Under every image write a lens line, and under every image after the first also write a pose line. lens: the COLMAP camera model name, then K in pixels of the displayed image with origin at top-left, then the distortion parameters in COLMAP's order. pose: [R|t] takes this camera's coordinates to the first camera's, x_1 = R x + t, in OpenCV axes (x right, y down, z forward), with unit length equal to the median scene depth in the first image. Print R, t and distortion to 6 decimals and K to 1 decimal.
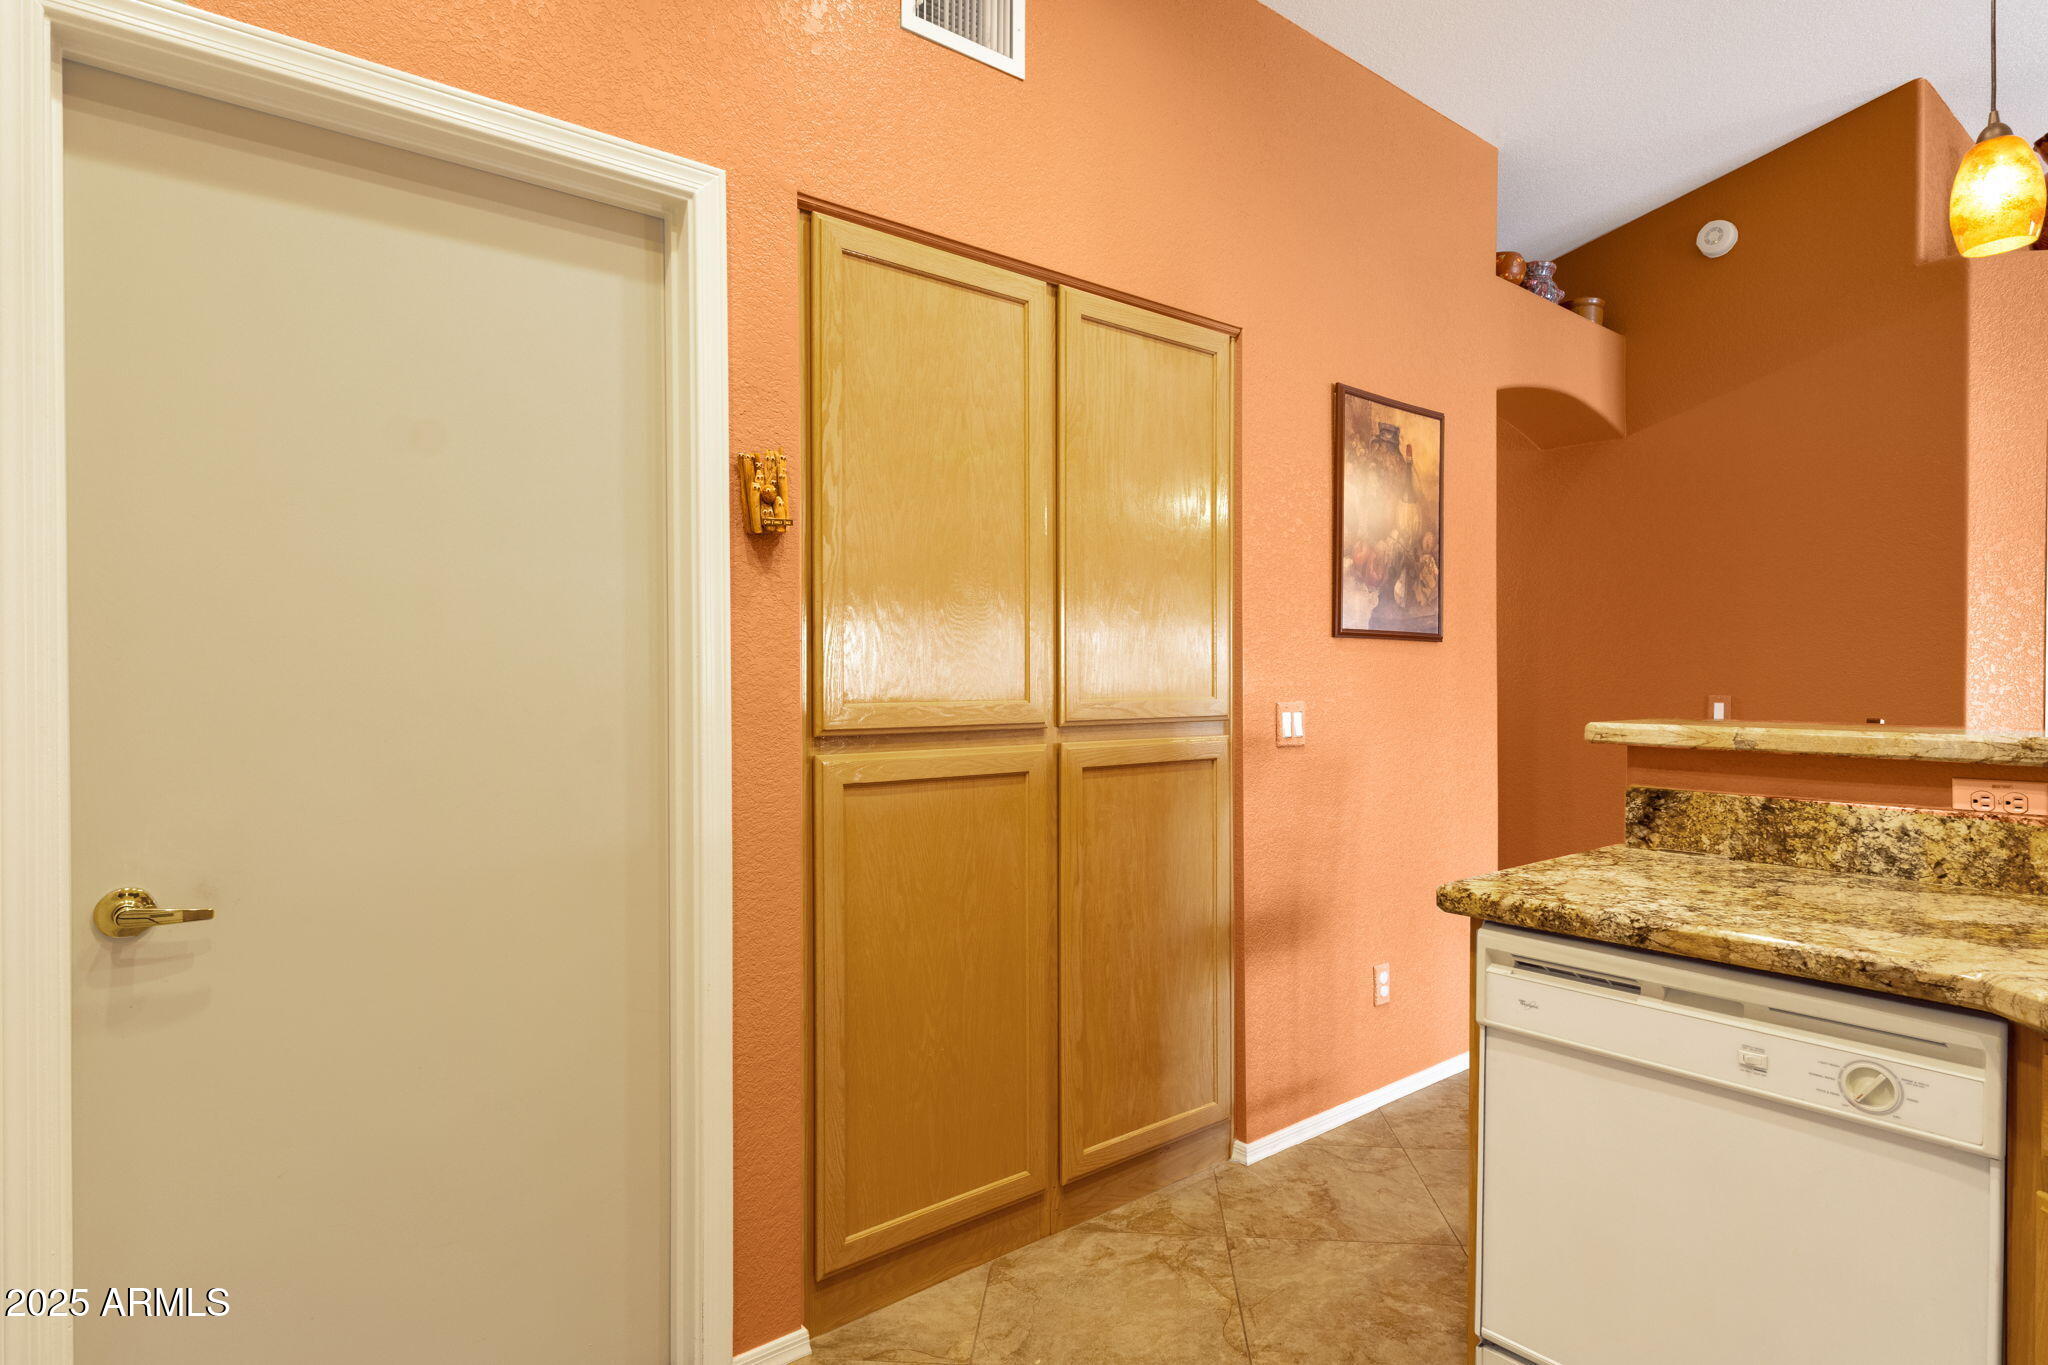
lens RADIAL K [[1128.2, 0, 1065.2], [0, 1128.2, 687.2], [0, 0, 1]] dist [0.019673, -0.002790]
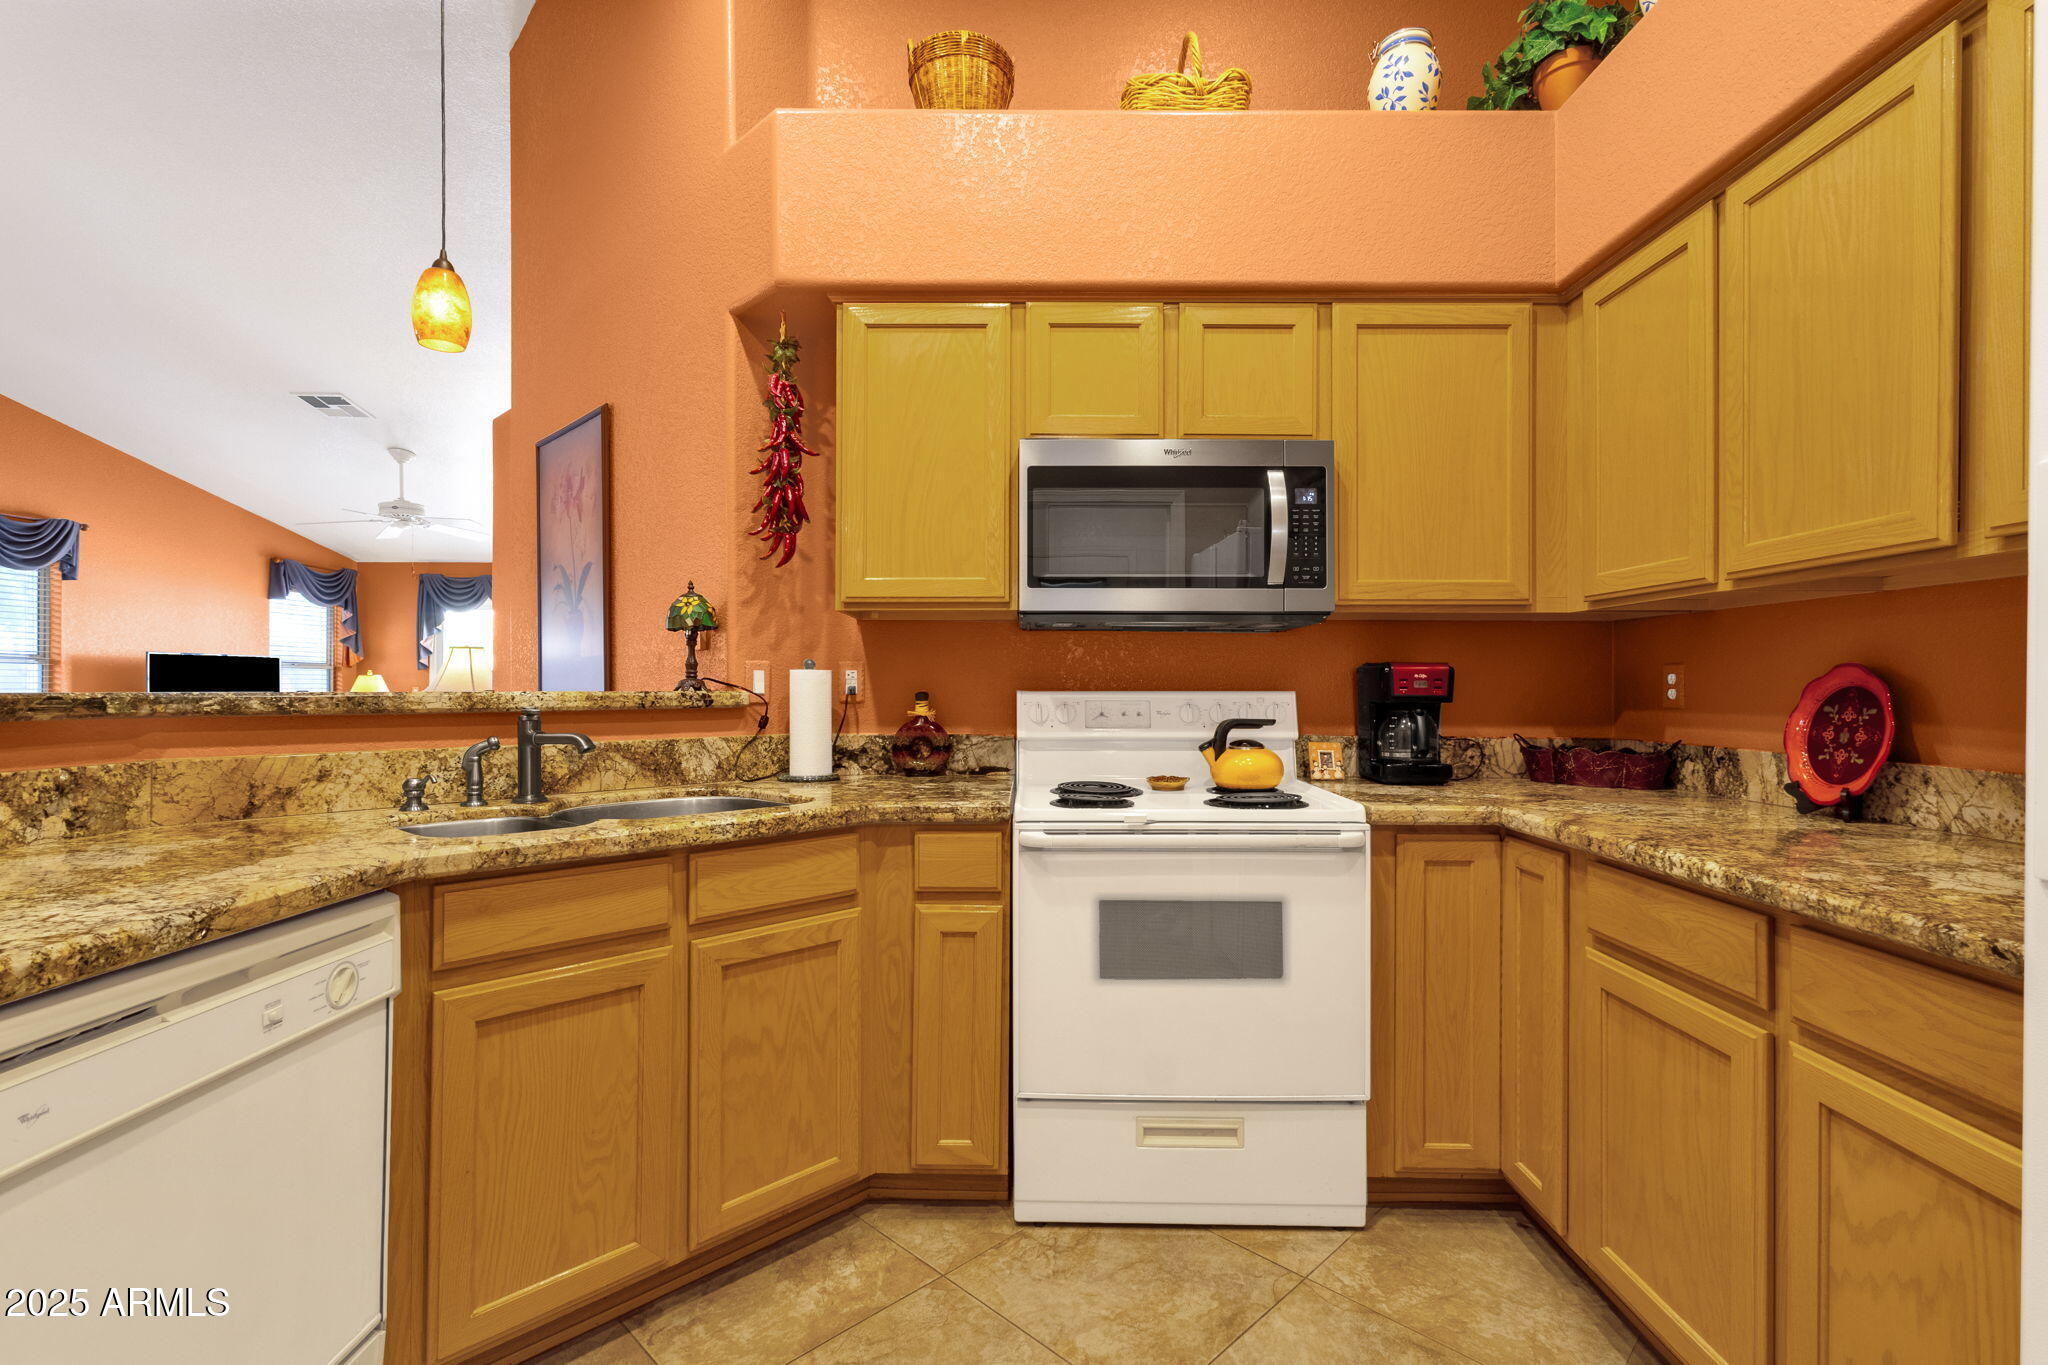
lens RADIAL K [[939.1, 0, 1021.3], [0, 939.1, 681.6], [0, 0, 1]] dist [0.002074, 0.002998]
pose [[-0.769378, 0.003037, 0.638786, -0.305790], [-0.000075, 0.999988, -0.004845, 0.030363], [-0.638794, -0.003776, -0.769369, 0.877569]]
